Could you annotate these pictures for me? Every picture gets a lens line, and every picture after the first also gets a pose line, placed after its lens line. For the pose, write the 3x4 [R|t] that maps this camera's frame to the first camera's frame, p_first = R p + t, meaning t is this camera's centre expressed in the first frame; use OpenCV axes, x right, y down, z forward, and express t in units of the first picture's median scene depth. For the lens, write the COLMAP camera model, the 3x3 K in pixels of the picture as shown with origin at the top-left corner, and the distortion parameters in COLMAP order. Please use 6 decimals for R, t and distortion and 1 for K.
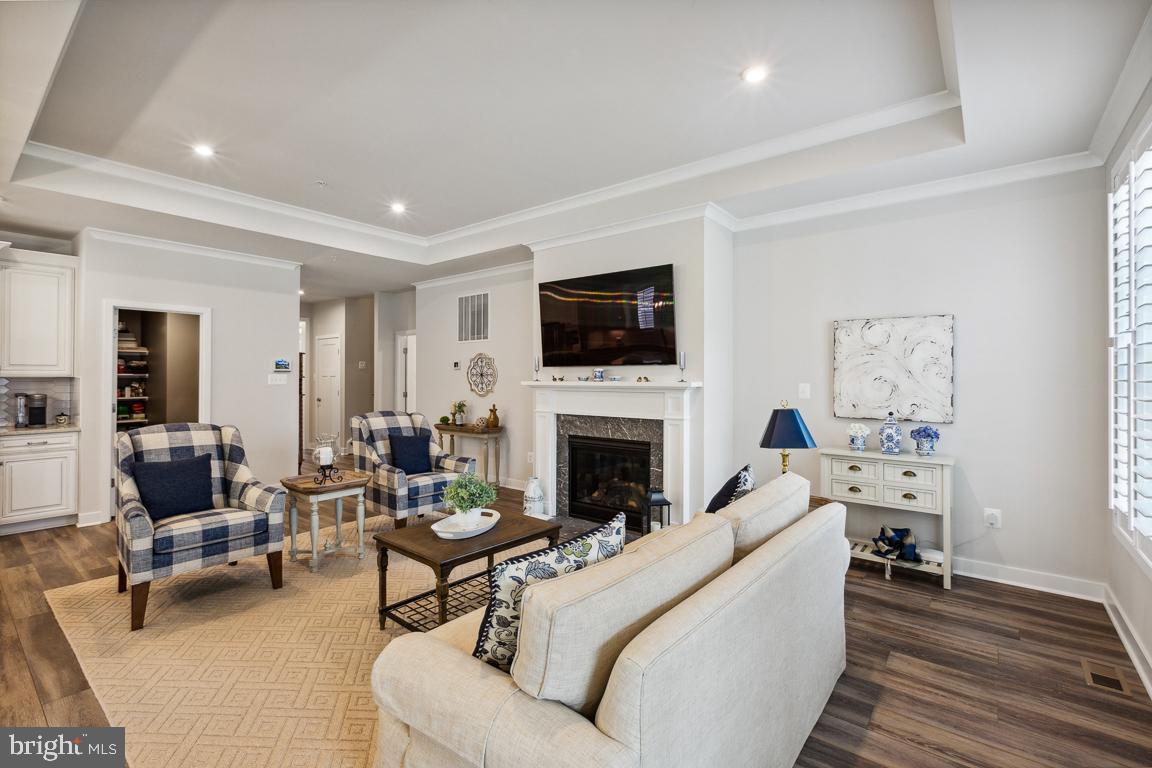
lens RADIAL K [[517.9, 0, 579.4], [0, 517.9, 367.4], [0, 0, 1]] dist [-0.000664, -0.000492]
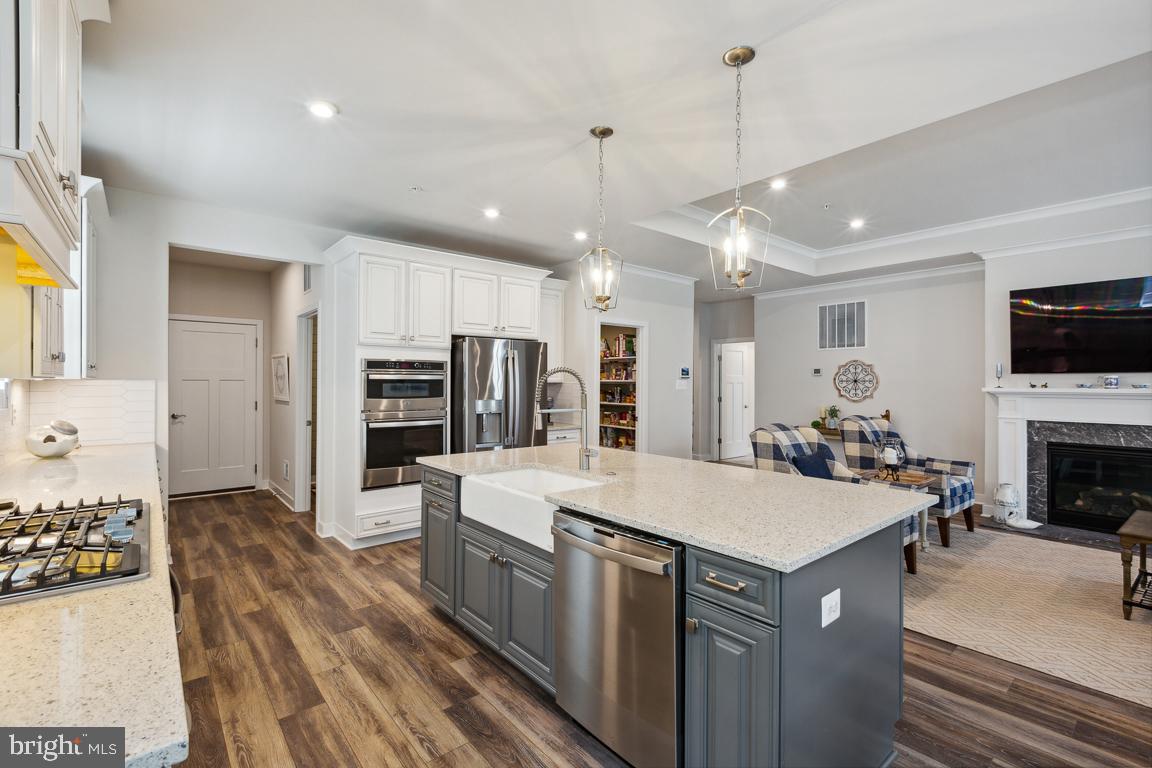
lens RADIAL K [[517.9, 0, 577.9], [0, 517.9, 374.4], [0, 0, 1]] dist [-0.000664, -0.000492]
pose [[0.979981, -0.000621, -0.199090, -0.752484], [0.001273, 0.999994, 0.003148, -0.003890], [0.199087, -0.003339, 0.979976, -0.160541]]
